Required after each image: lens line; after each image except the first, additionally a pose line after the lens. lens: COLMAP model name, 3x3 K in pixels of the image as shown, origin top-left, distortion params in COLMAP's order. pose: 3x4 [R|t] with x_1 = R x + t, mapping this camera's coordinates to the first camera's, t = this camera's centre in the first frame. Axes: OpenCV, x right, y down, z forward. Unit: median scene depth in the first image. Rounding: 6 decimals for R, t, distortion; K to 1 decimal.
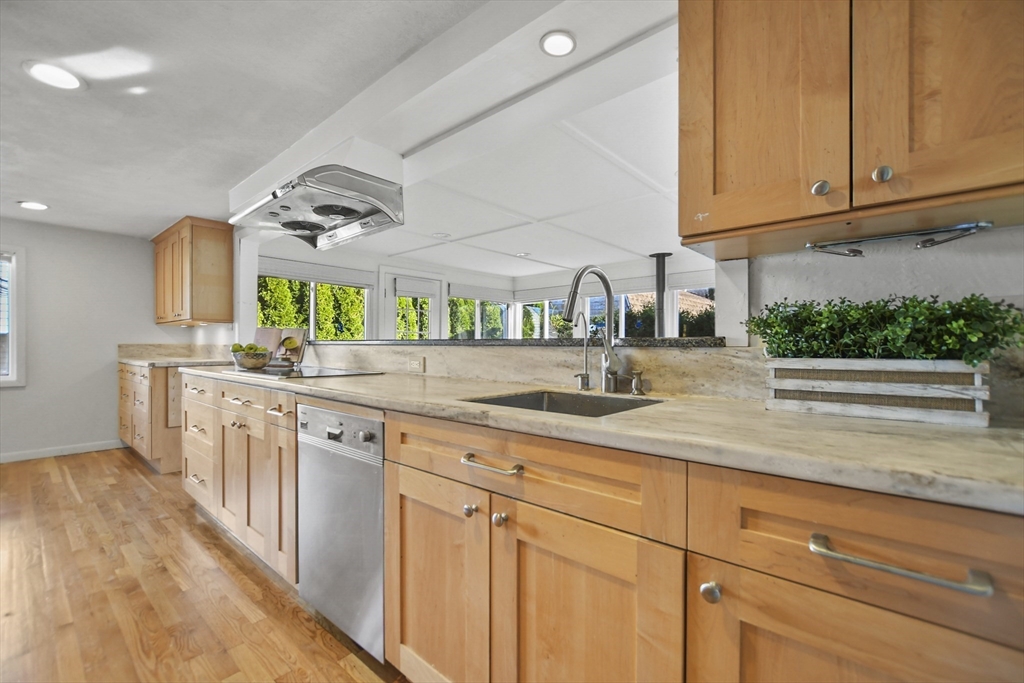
lens RADIAL K [[447.6, 0, 509.6], [0, 447.6, 347.8], [0, 0, 1]] dist [-0.005895, 0.000505]
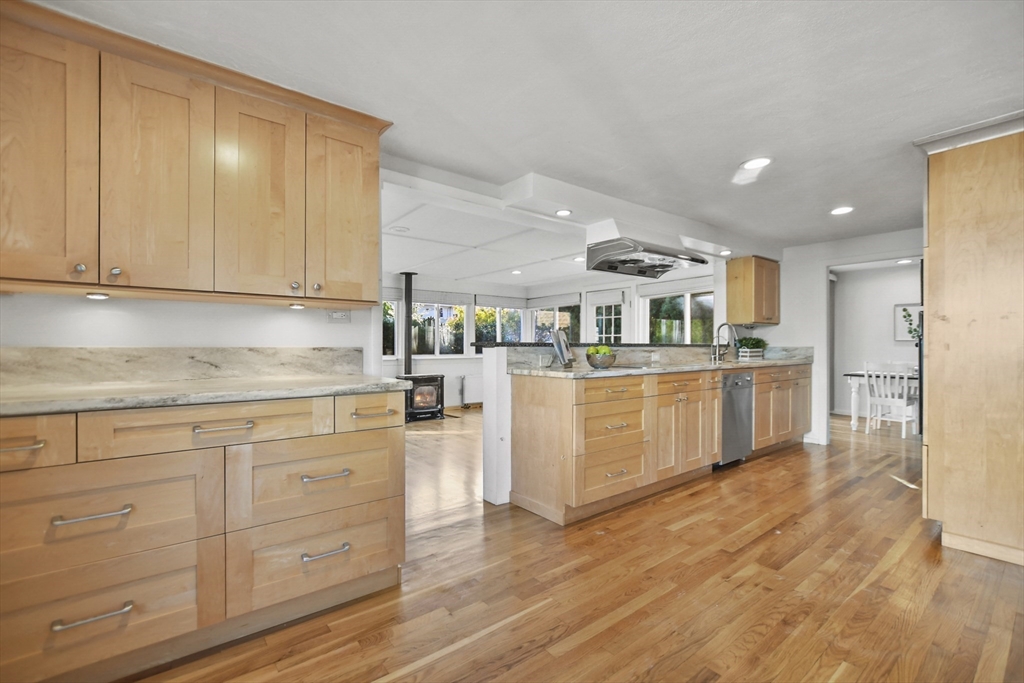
lens RADIAL K [[447.6, 0, 509.6], [0, 447.6, 347.8], [0, 0, 1]] dist [-0.005895, 0.000505]
pose [[0.170561, -0.005852, 0.985330, -1.627952], [0.005200, 0.999974, 0.005039, -0.010390], [-0.985333, 0.004265, 0.170587, 0.970747]]
